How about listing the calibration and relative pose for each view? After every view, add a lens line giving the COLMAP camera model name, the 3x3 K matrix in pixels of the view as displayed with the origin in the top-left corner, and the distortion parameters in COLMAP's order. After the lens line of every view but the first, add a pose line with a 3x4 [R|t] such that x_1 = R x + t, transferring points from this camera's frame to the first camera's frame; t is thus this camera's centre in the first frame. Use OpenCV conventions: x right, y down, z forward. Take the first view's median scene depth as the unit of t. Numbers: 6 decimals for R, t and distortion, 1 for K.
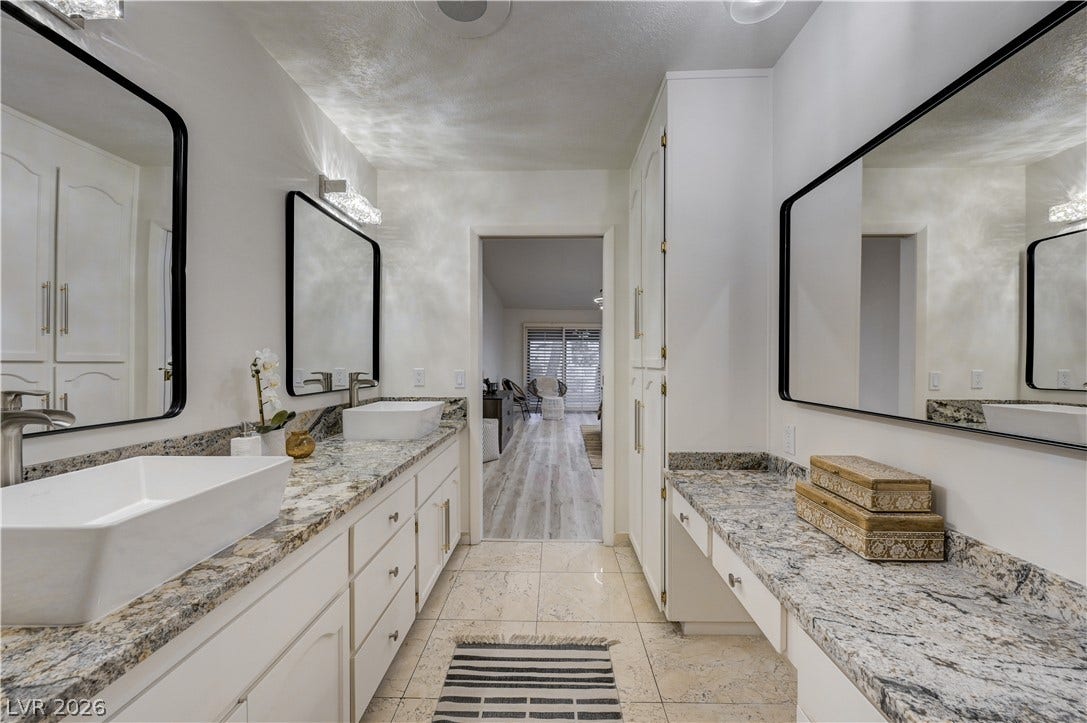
lens RADIAL K [[431.6, 0, 544.8], [0, 431.6, 361.6], [0, 0, 1]] dist [0.000600, -0.000710]
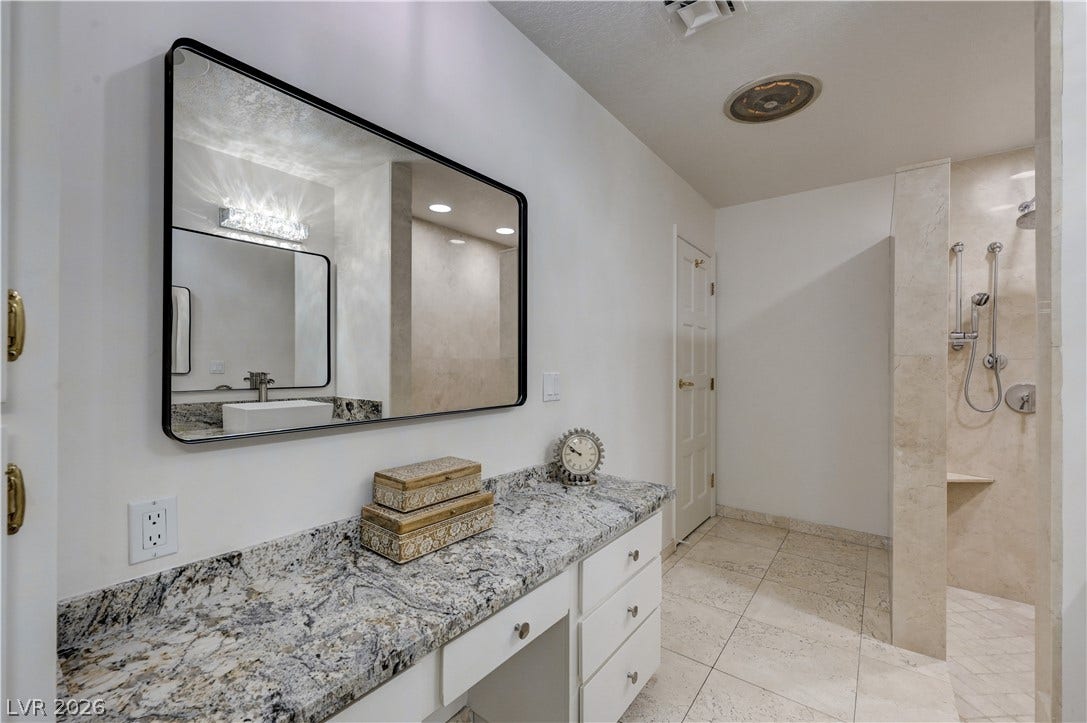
lens RADIAL K [[431.6, 0, 550.8], [0, 431.6, 361.6], [0, 0, 1]] dist [0.000600, -0.000710]
pose [[-0.803829, -0.000906, 0.594860, -0.098765], [-0.001027, 0.999999, 0.000135, -0.008578], [-0.594860, -0.000502, -0.803829, 1.641807]]
